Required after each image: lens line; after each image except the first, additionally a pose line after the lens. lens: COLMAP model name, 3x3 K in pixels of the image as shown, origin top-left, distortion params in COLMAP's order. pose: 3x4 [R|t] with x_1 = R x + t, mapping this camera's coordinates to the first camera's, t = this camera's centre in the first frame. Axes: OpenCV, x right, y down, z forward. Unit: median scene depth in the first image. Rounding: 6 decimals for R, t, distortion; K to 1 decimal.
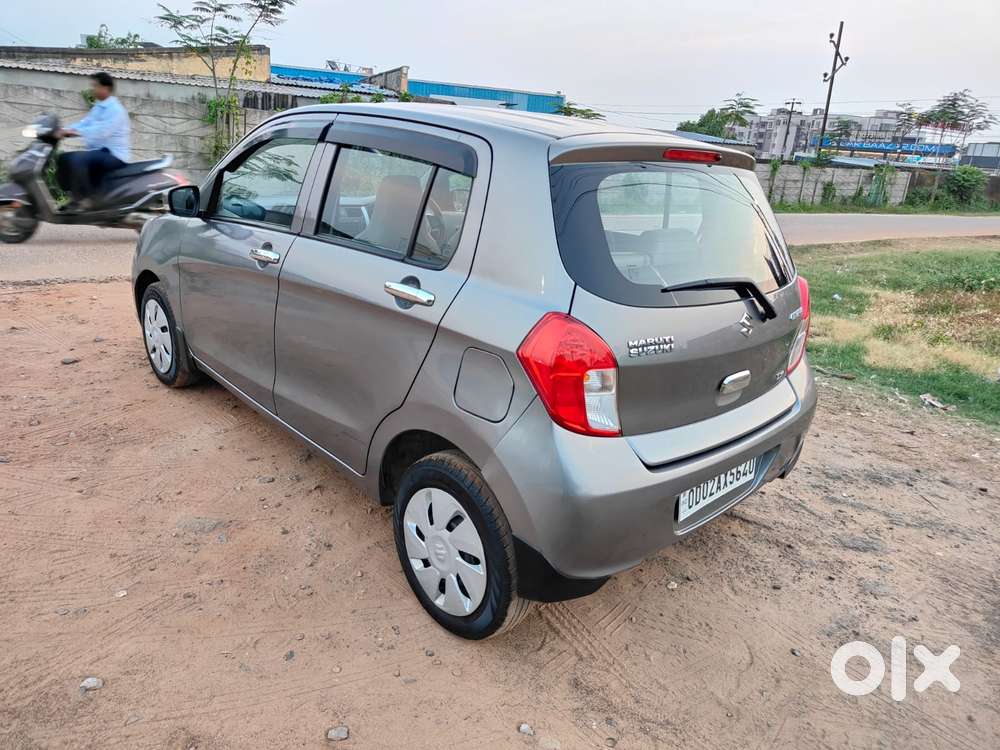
lens RADIAL K [[701.2, 0, 495.3], [0, 701.2, 377.8], [0, 0, 1]] dist [-0.000503, 0.005529]
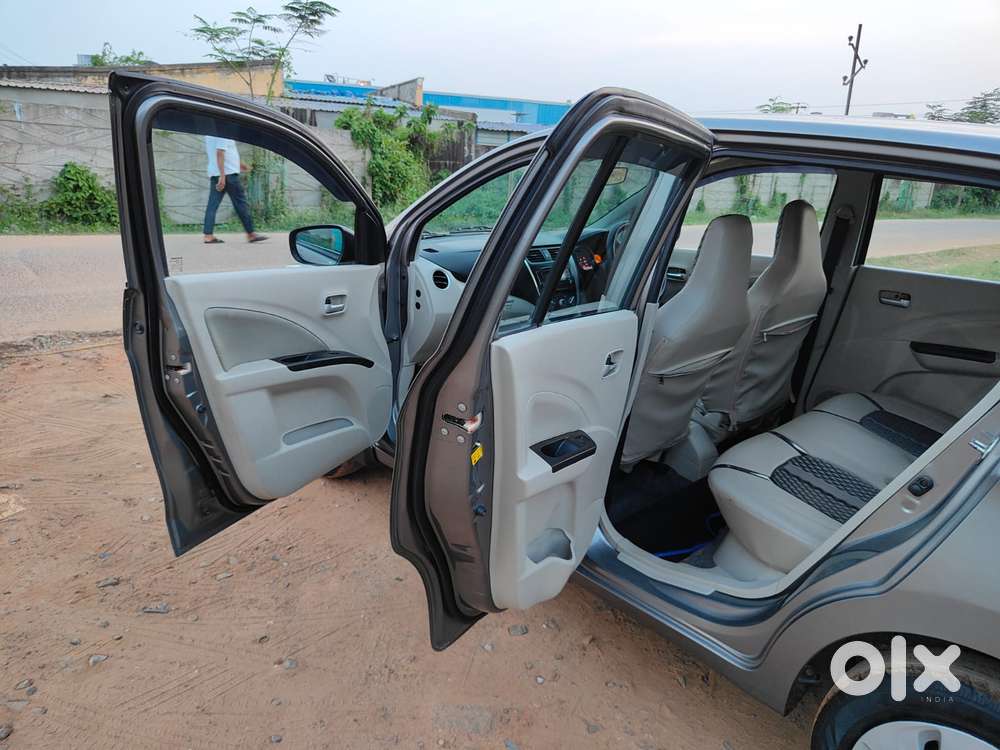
lens RADIAL K [[706.3, 0, 492.1], [0, 706.3, 373.5], [0, 0, 1]] dist [-0.000490, 0.000466]
pose [[0.999823, -0.018387, -0.003973, -0.039225], [0.018302, 0.999624, -0.020428, -0.012253], [0.004347, 0.020352, 0.999783, 0.029316]]
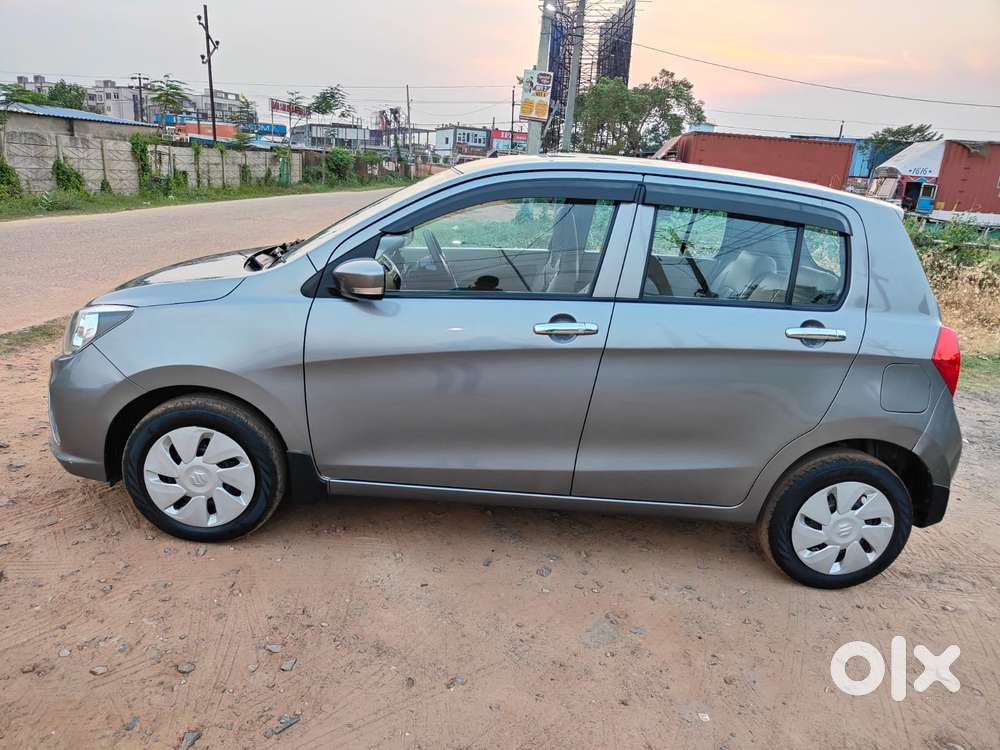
lens RADIAL K [[706.3, 0, 492.1], [0, 706.3, 373.5], [0, 0, 1]] dist [-0.000490, 0.000466]
pose [[0.652367, -0.232529, 0.721351, -0.144250], [0.214363, 0.969519, 0.118664, -0.033423], [-0.726957, 0.077219, 0.682328, 0.061325]]
